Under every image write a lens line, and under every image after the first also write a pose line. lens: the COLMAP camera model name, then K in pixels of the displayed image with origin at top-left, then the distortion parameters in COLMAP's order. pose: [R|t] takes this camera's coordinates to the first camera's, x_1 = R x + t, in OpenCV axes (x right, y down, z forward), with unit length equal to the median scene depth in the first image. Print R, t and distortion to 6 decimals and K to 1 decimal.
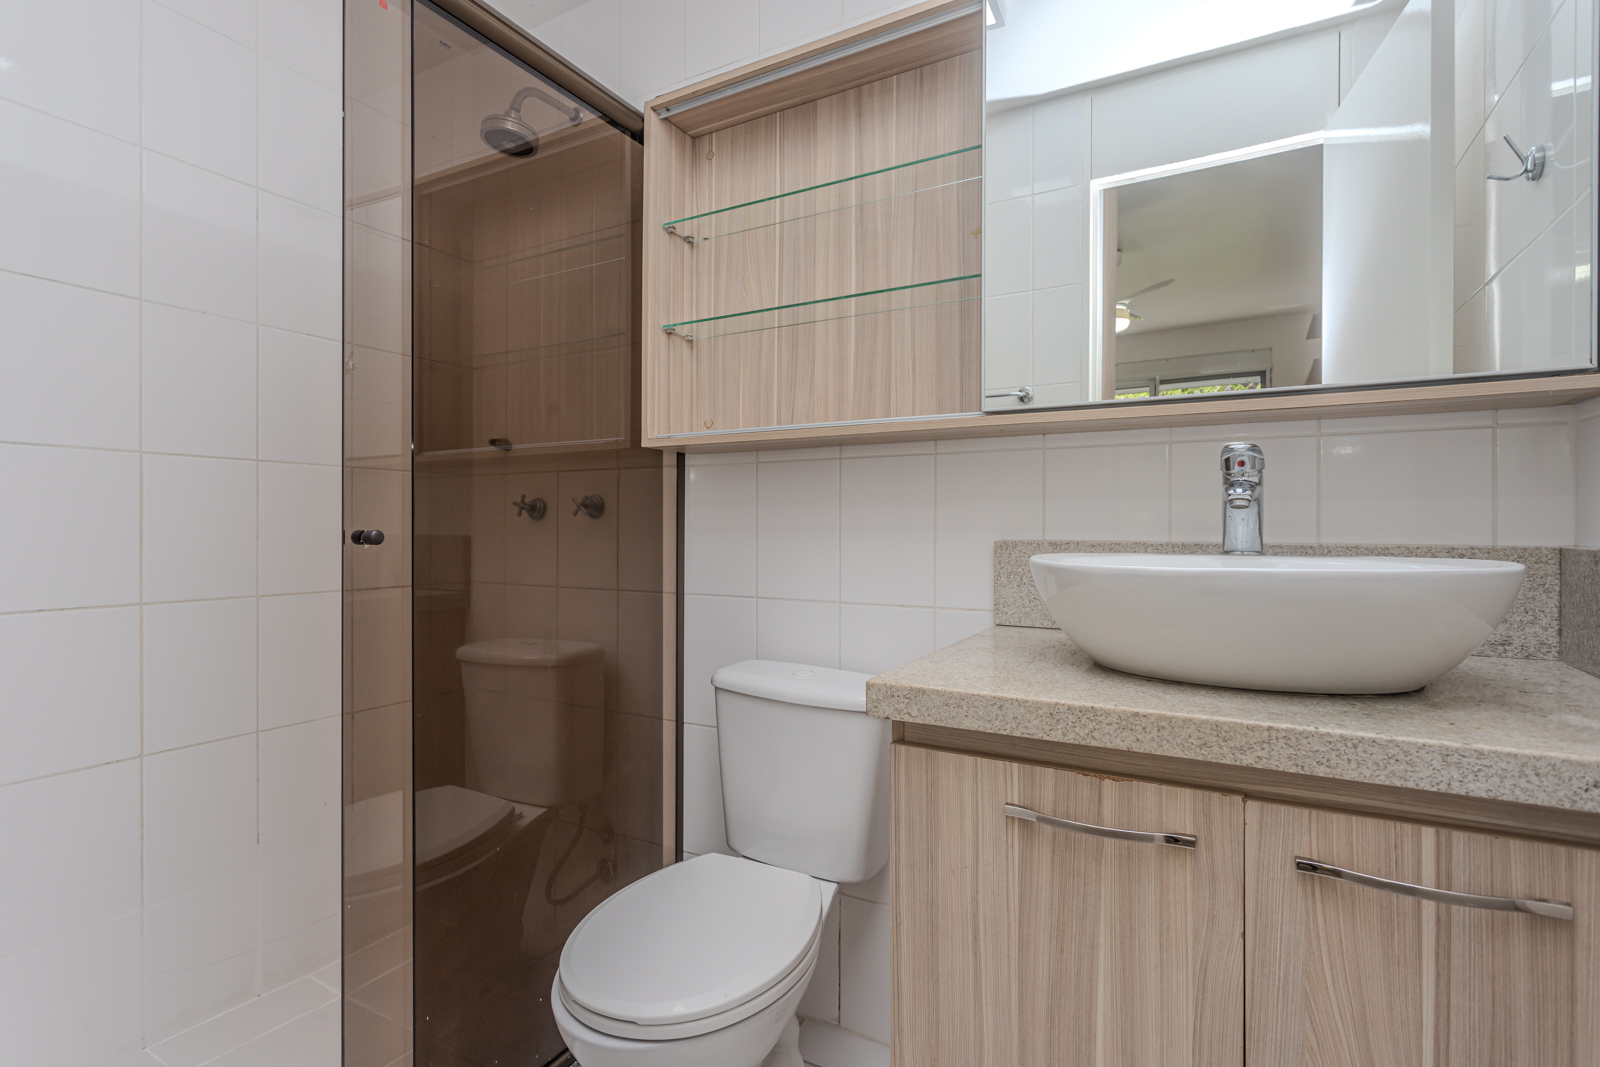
lens RADIAL K [[761.6, 0, 803.1], [0, 761.6, 529.1], [0, 0, 1]] dist [0.001032, 0.001019]
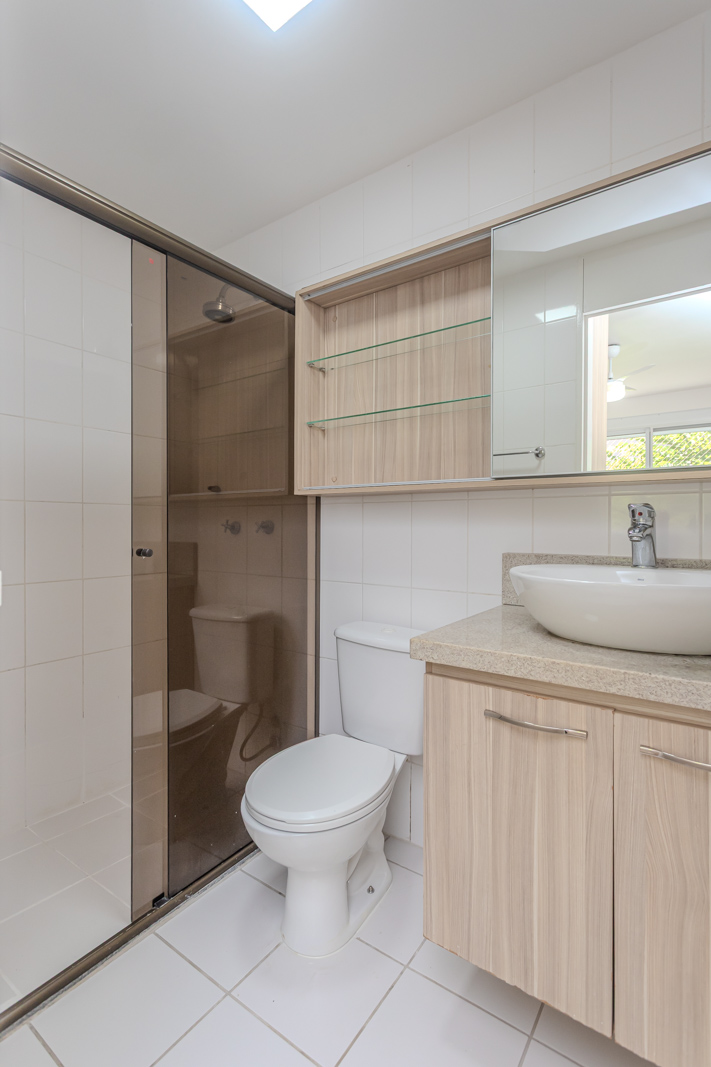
lens RADIAL K [[507.9, 0, 354.0], [0, 507.9, 532.5], [0, 0, 1]] dist [0.001032, 0.001019]
pose [[0.993722, 0.002296, -0.111857, 0.052269], [-0.001150, 0.999946, 0.010310, -0.038901], [0.111875, -0.010117, 0.993671, -0.123235]]
